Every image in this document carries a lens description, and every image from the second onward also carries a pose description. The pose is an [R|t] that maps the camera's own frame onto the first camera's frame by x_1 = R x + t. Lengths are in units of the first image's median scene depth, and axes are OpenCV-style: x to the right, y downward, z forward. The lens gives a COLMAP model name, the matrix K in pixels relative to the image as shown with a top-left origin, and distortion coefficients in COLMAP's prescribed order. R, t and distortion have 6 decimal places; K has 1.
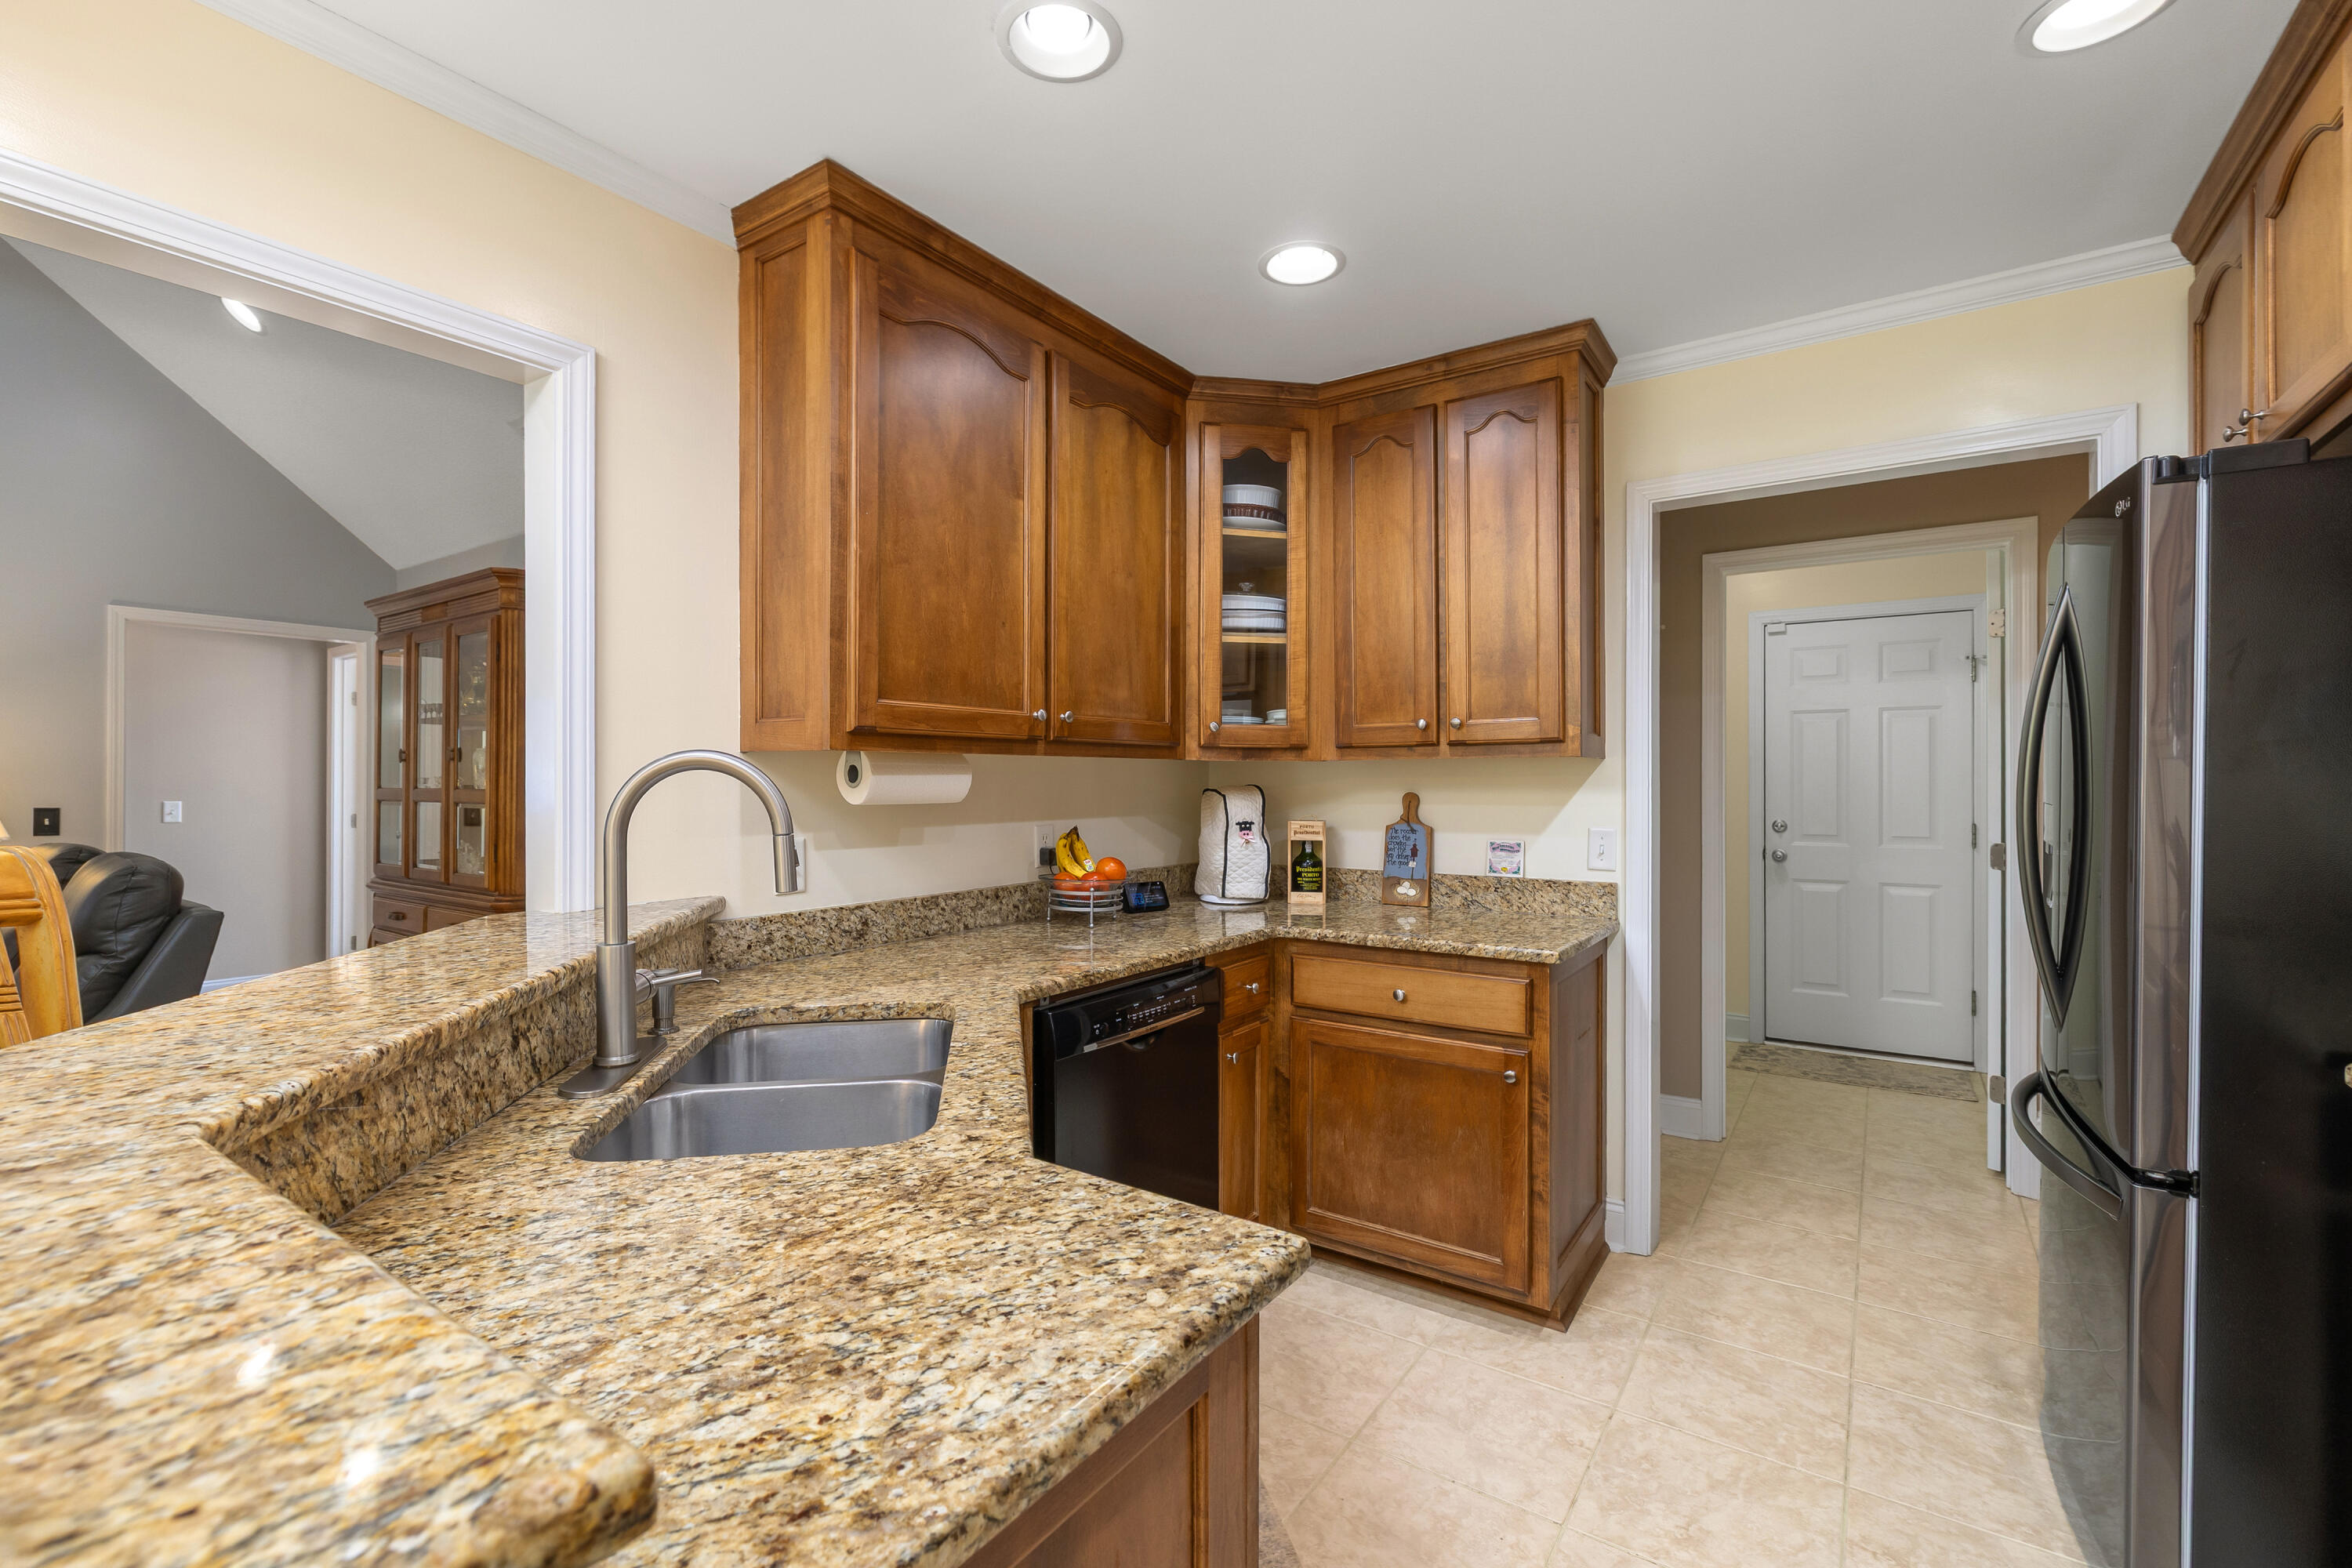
lens RADIAL K [[1013.0, 0, 1222.4], [0, 1013.0, 781.5], [0, 0, 1]] dist [0.000199, -0.000058]
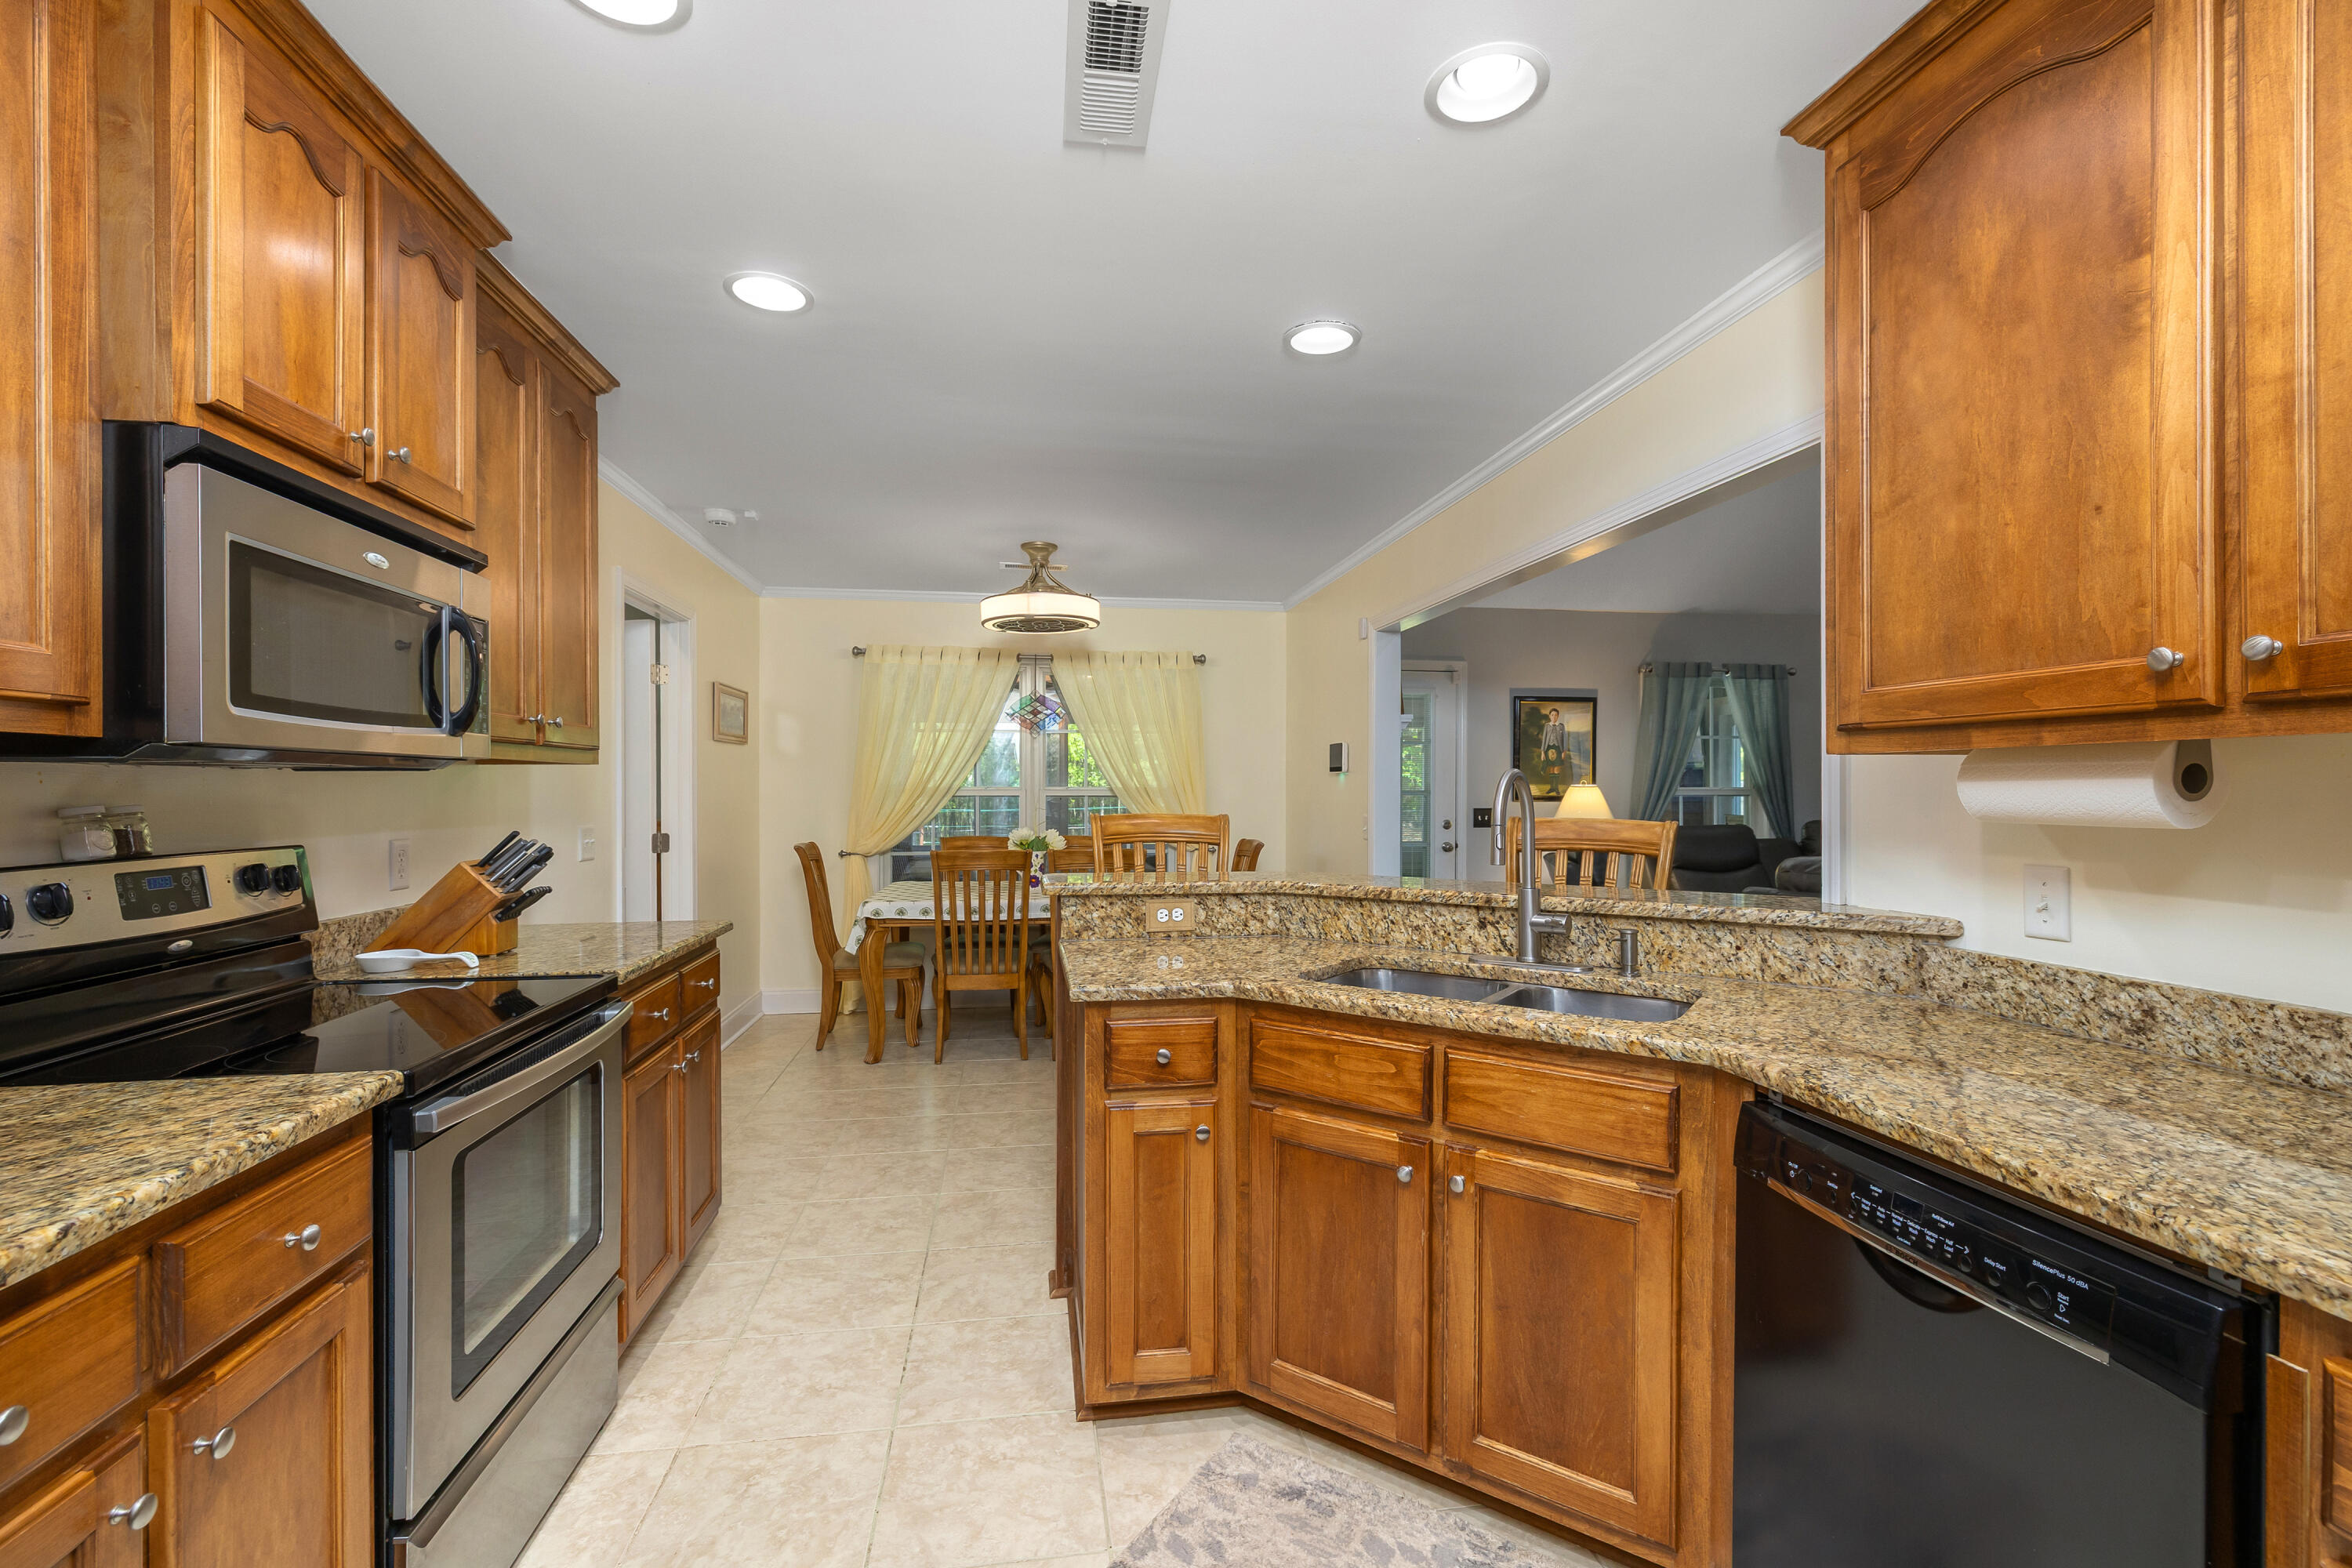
lens RADIAL K [[1013.0, 0, 1158.0], [0, 1013.0, 791.0], [0, 0, 1]] dist [0.000199, -0.000058]
pose [[-0.754406, 0.000717, -0.656407, 0.528389], [-0.001922, 0.999993, 0.003301, -0.000572], [0.656405, 0.003752, -0.754400, 1.056153]]
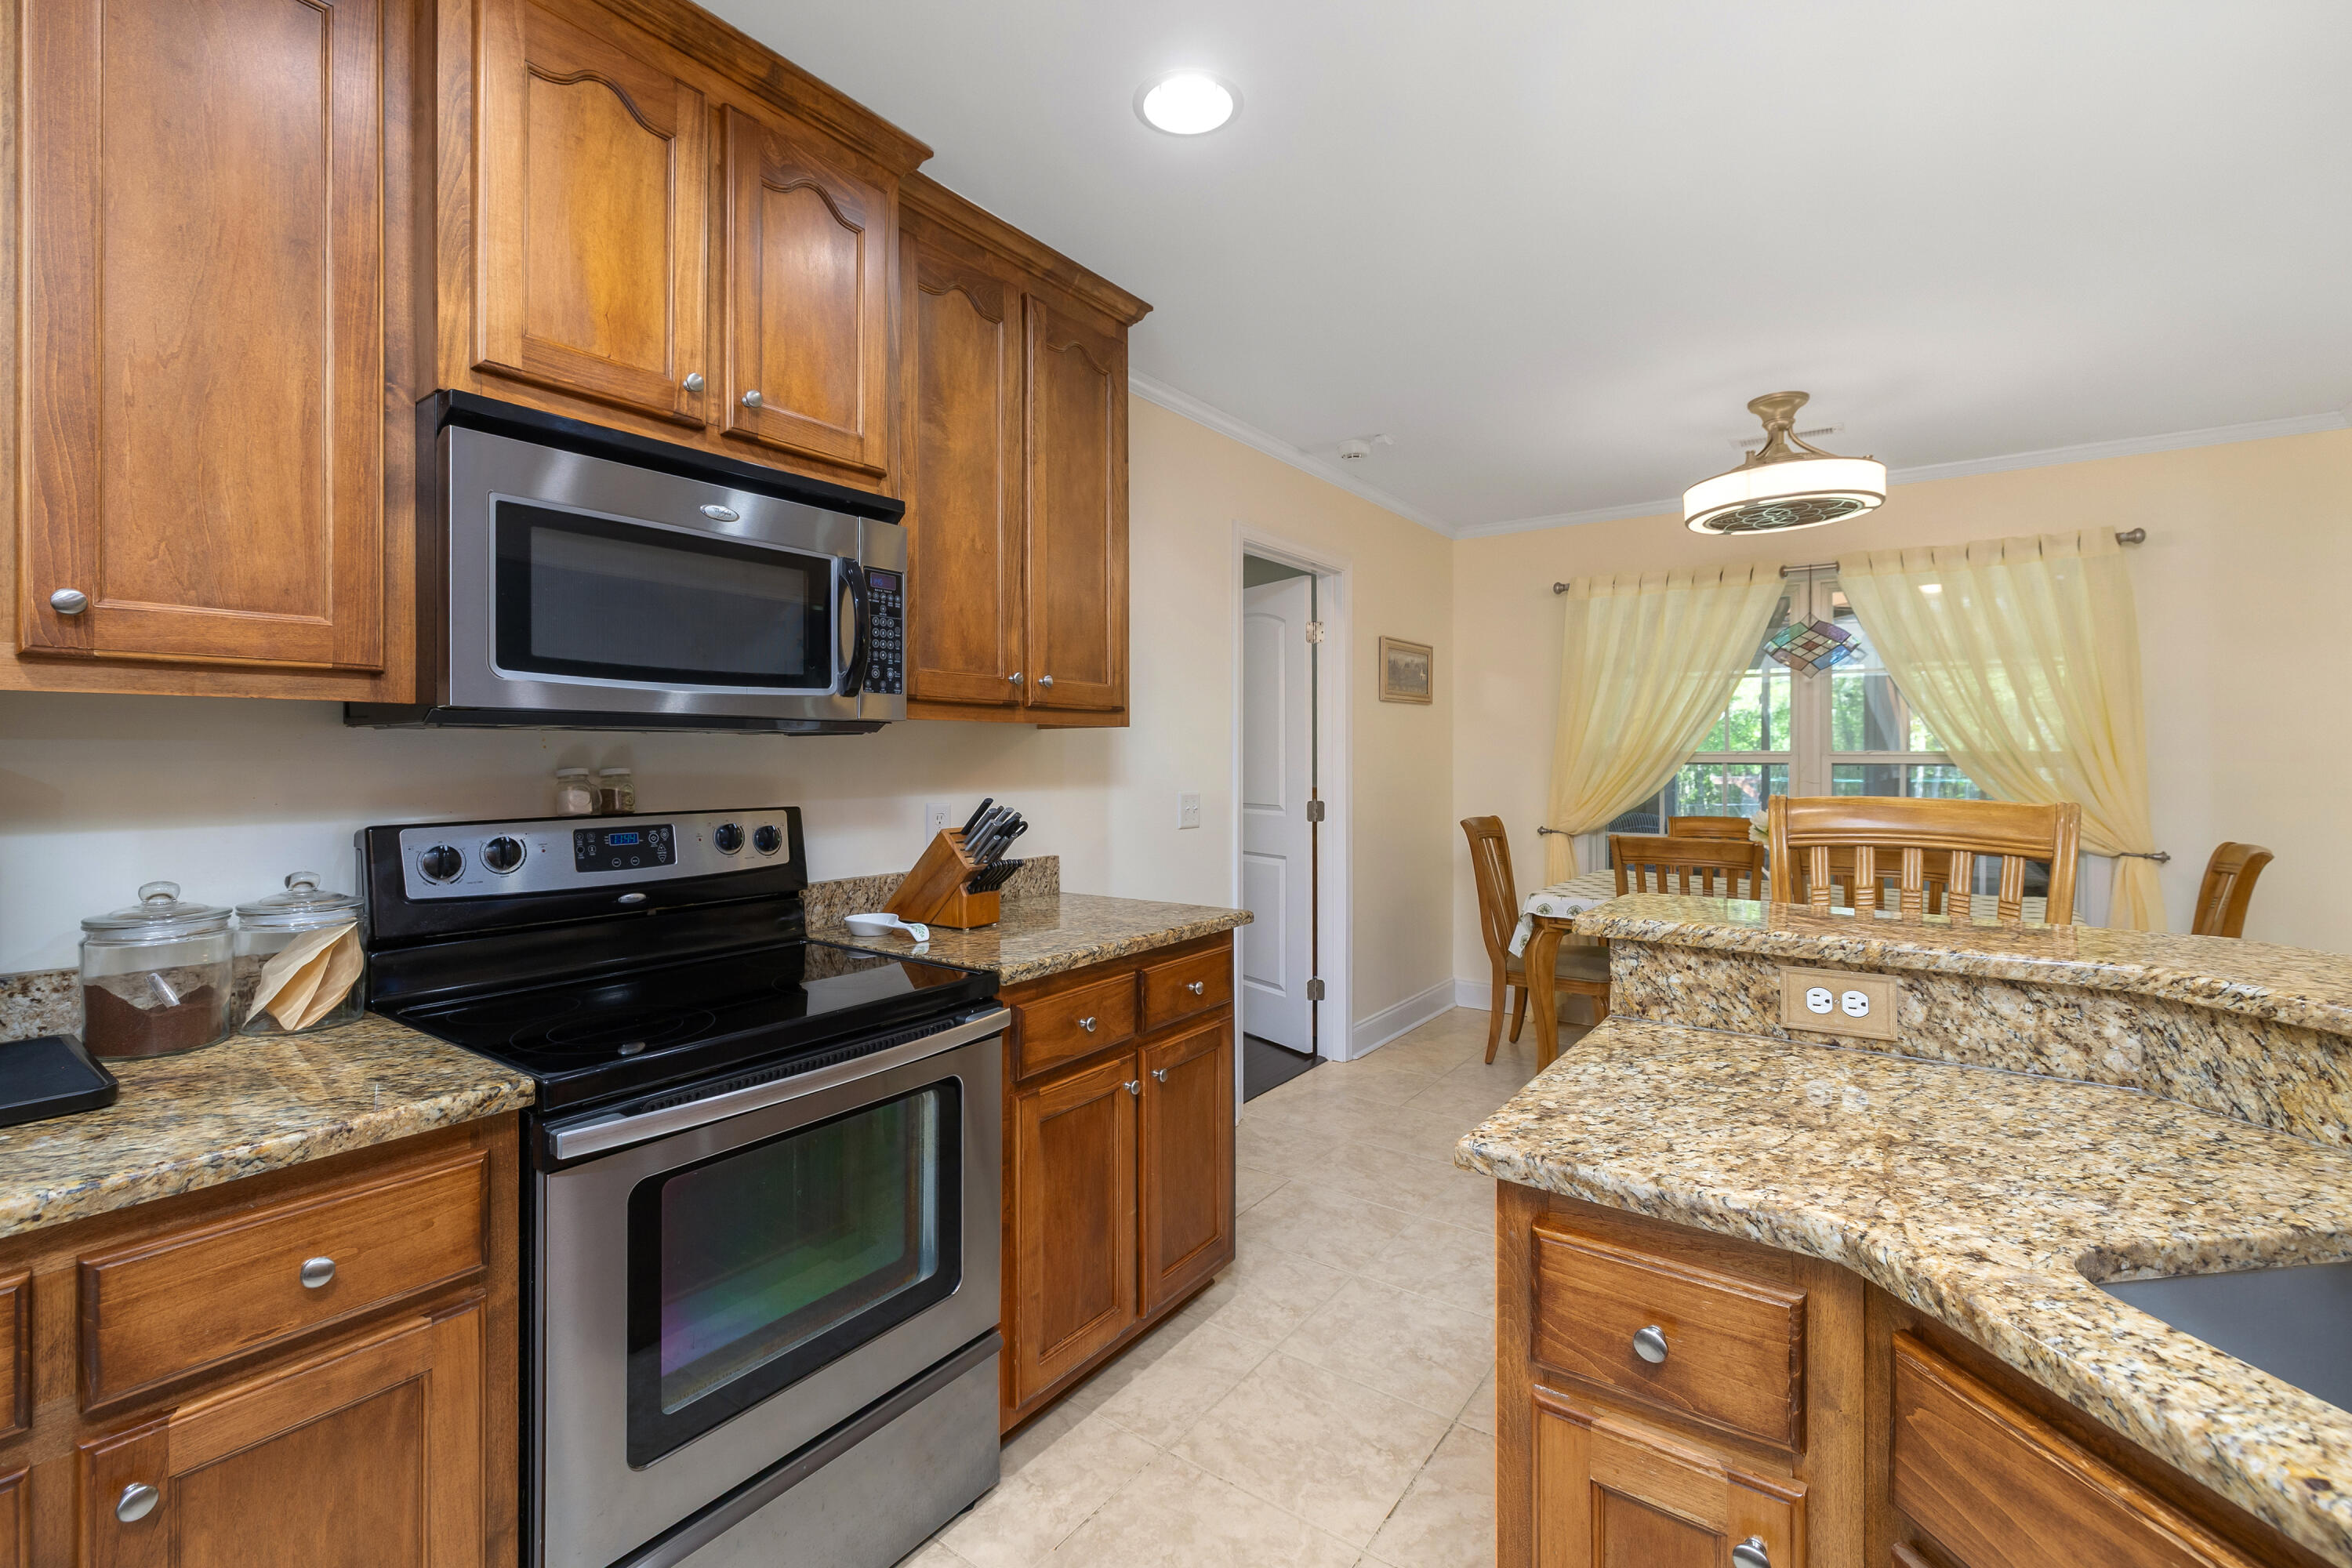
lens RADIAL K [[1013.0, 0, 1170.0], [0, 1013.0, 754.7], [0, 0, 1]] dist [0.000199, -0.000058]
pose [[-0.998119, -0.001004, 0.061306, 0.127799], [-0.000836, 0.999996, 0.002770, 0.000307], [-0.061308, 0.002714, -0.998115, 0.813282]]
